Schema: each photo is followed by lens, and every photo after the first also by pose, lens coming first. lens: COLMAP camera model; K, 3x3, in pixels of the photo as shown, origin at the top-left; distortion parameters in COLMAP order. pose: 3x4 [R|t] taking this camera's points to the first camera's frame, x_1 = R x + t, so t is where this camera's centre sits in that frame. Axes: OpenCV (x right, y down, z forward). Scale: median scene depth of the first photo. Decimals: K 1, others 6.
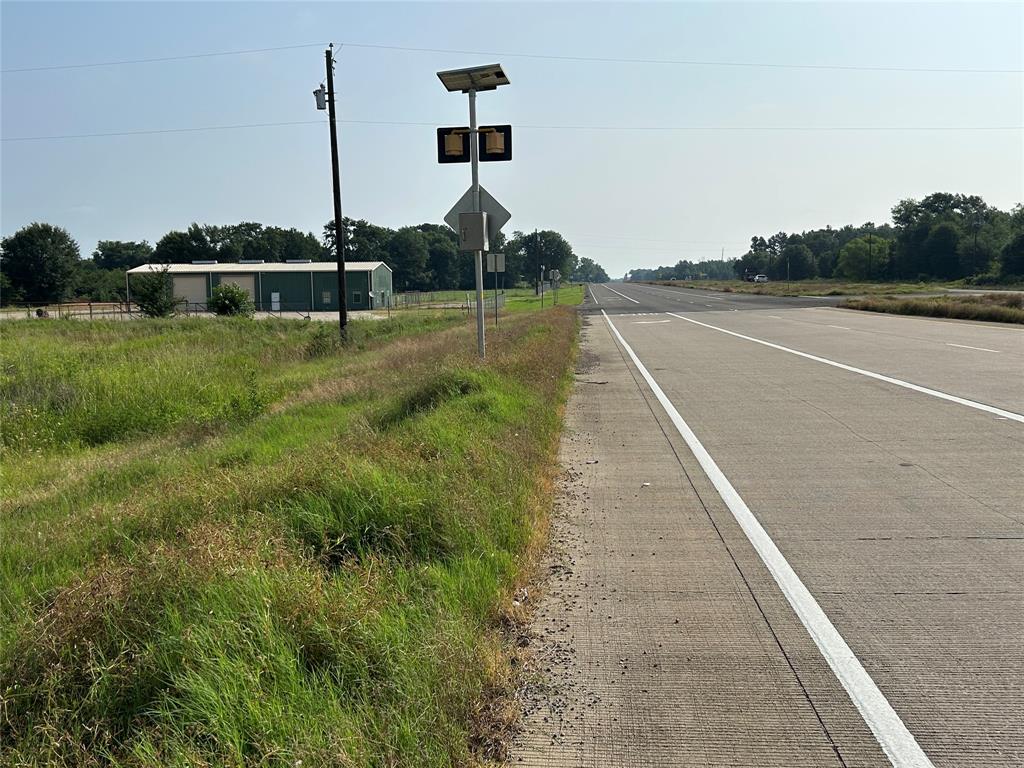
lens RADIAL K [[1081.9, 0, 504.8], [0, 1081.9, 381.9], [0, 0, 1]] dist [0.145396, 0.000000]
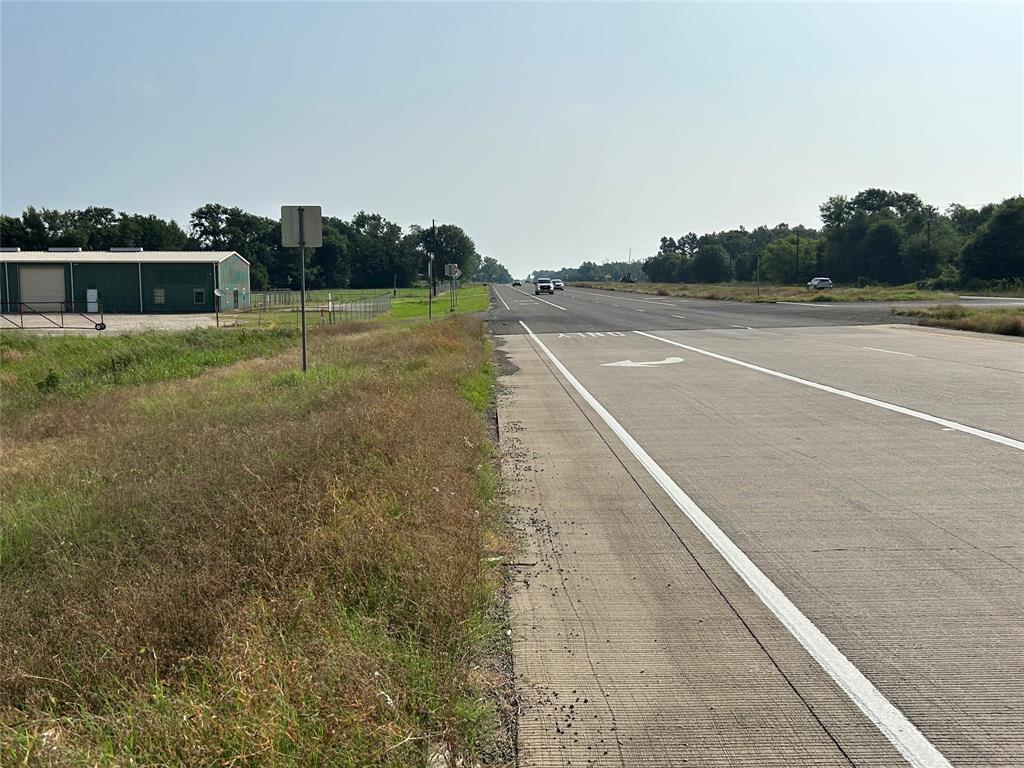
lens RADIAL K [[1081.9, 0, 511.0], [0, 1081.9, 381.2], [0, 0, 1]] dist [0.145396, 0.000000]
pose [[0.995470, 0.001378, 0.095069, 0.006345], [-0.001301, 0.999999, -0.000868, -0.008835], [-0.095070, 0.000741, 0.995470, 0.103273]]
